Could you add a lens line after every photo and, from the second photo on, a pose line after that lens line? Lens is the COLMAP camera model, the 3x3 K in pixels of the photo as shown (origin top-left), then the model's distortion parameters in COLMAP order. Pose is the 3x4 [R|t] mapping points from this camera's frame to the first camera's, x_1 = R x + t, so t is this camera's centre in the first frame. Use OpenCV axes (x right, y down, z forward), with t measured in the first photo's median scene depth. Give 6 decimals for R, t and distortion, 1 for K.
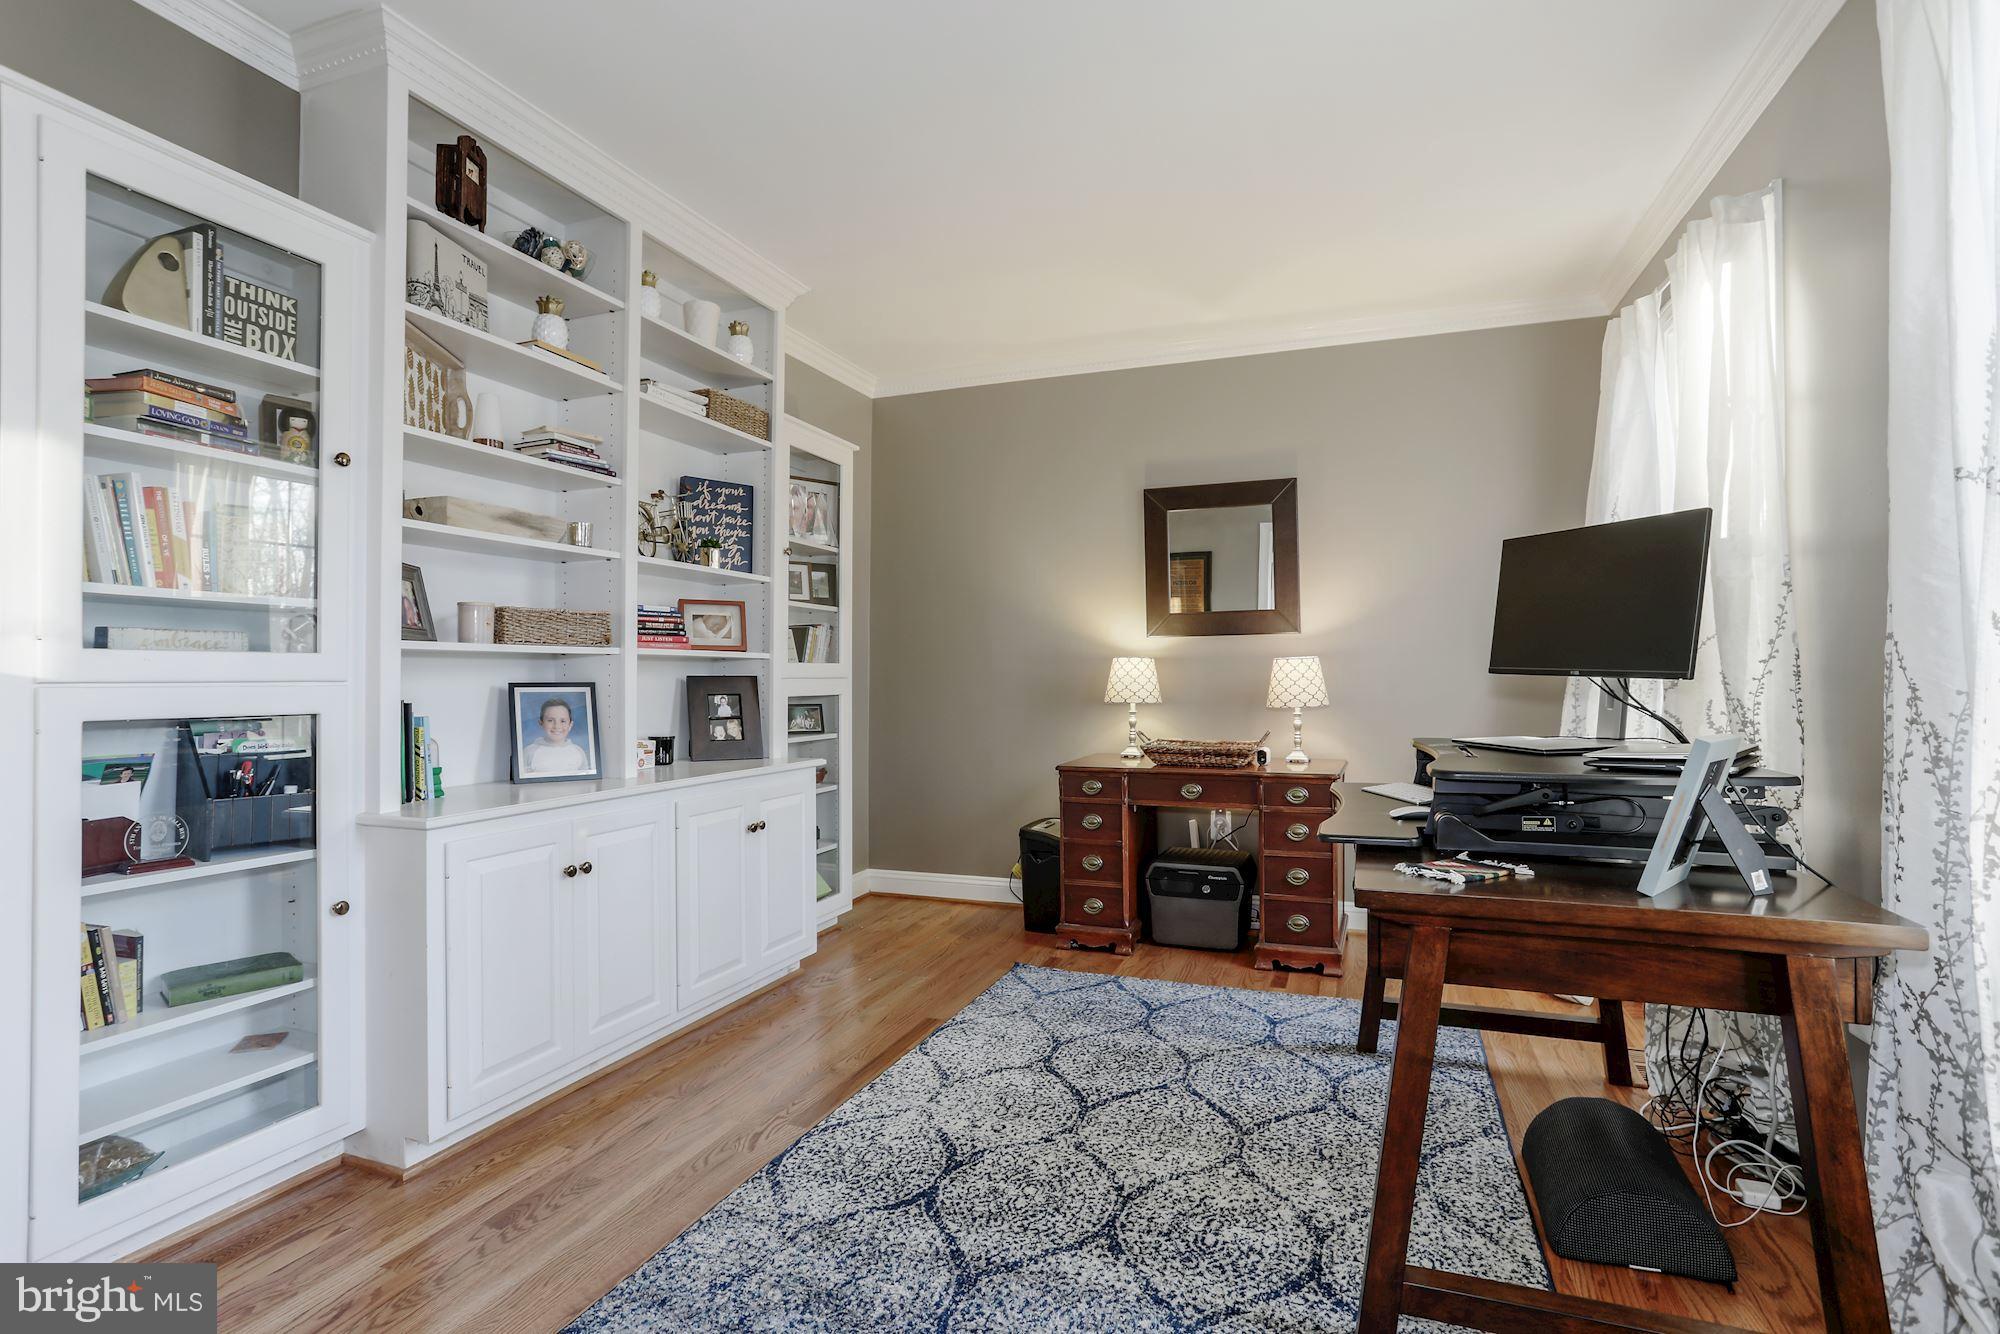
lens RADIAL K [[965.6, 0, 984.8], [0, 965.6, 660.3], [0, 0, 1]] dist [-0.018144, 0.007547]
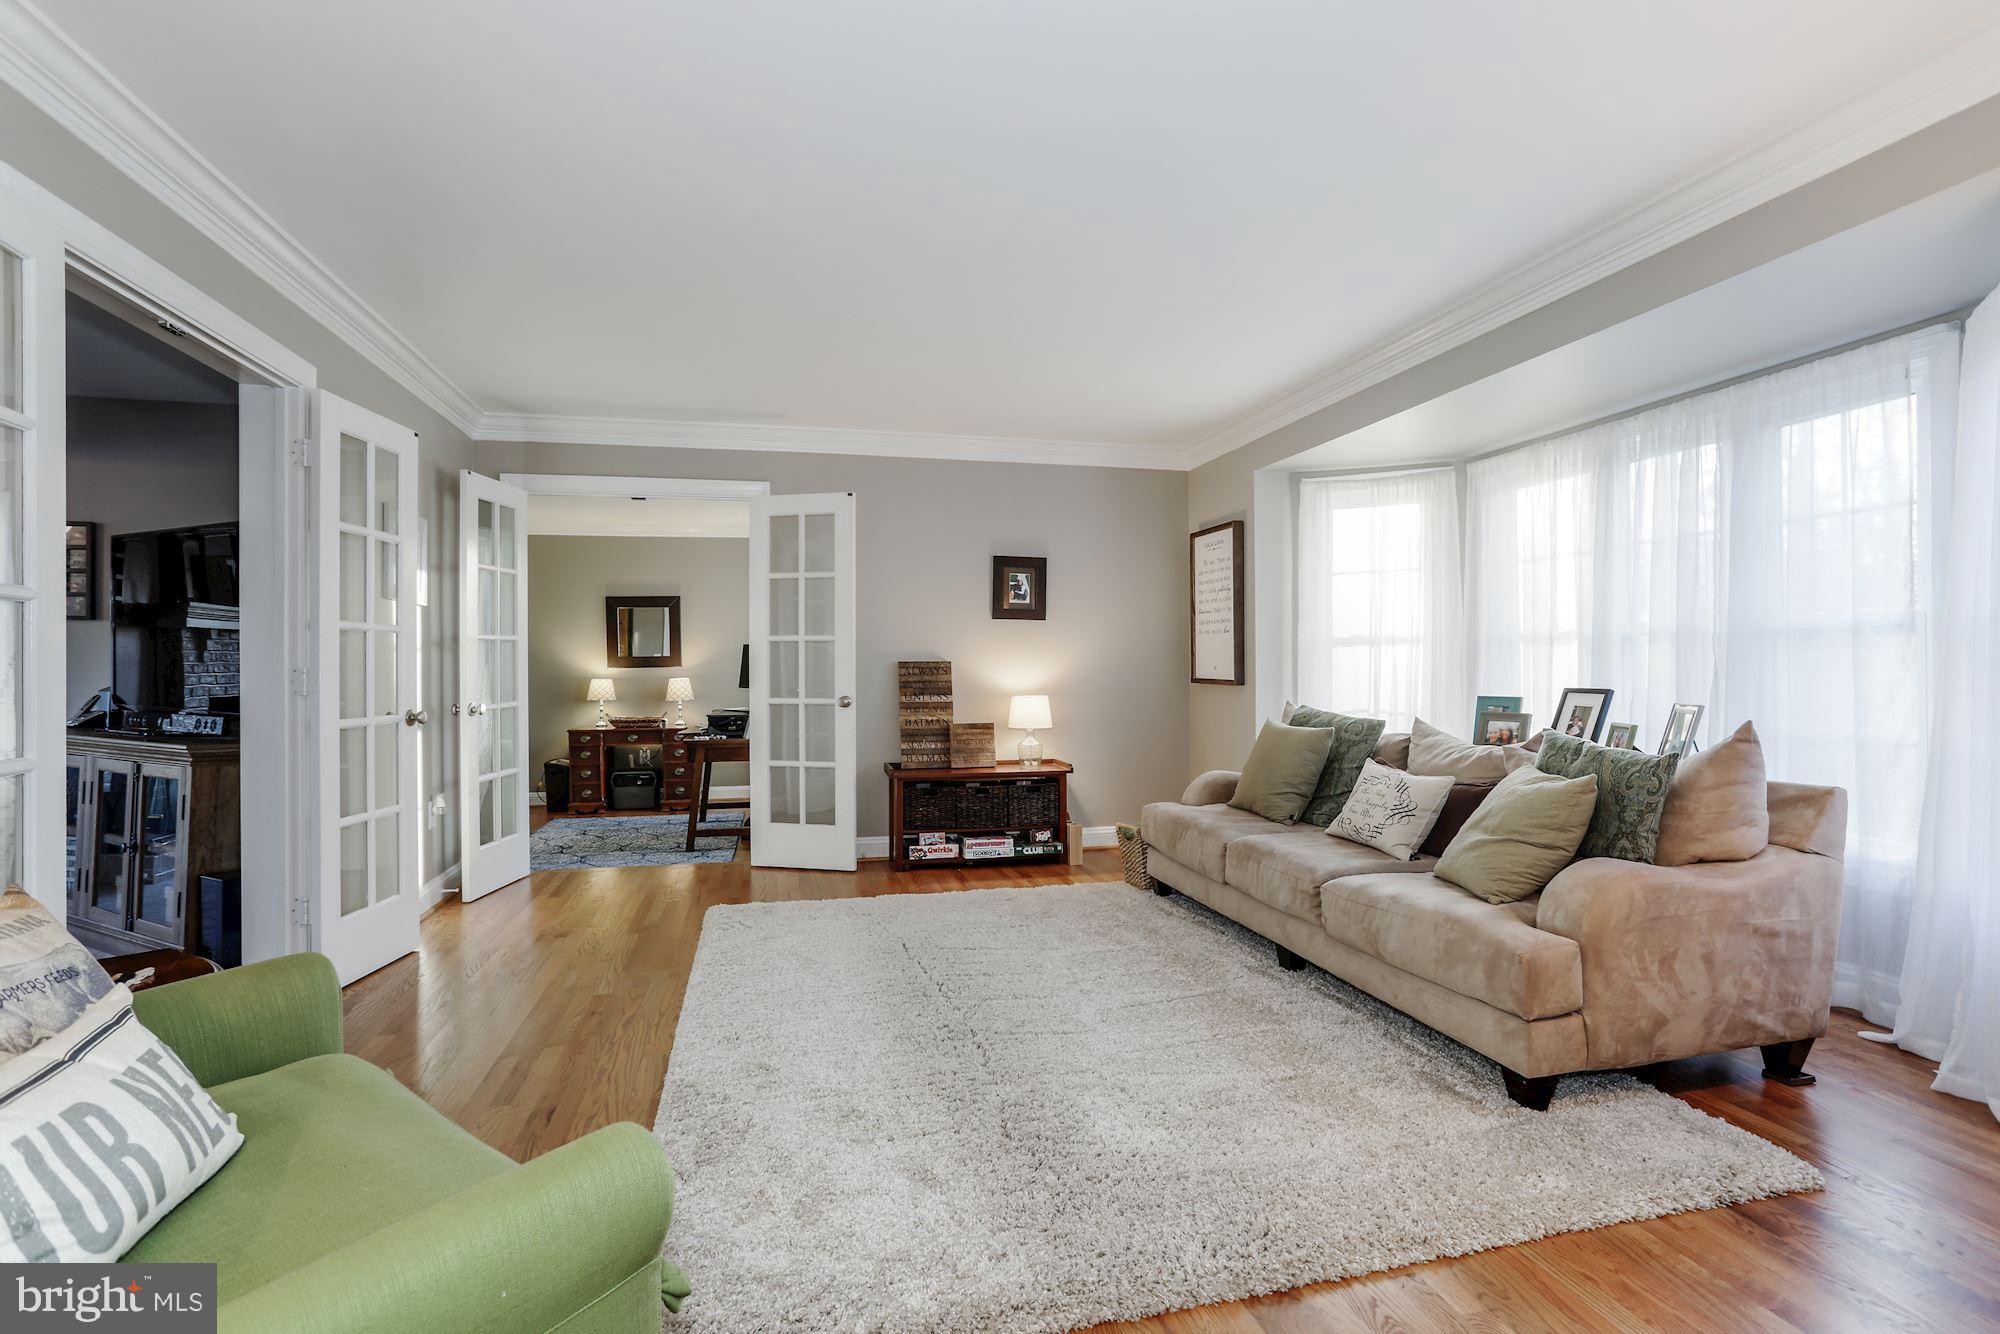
lens RADIAL K [[965.6, 0, 1000.9], [0, 965.6, 678.7], [0, 0, 1]] dist [-0.018144, 0.007547]
pose [[0.830864, -0.015658, 0.556255, -0.322750], [0.000998, 0.999644, 0.026647, -0.064432], [-0.556474, -0.021585, 0.830584, -1.360600]]
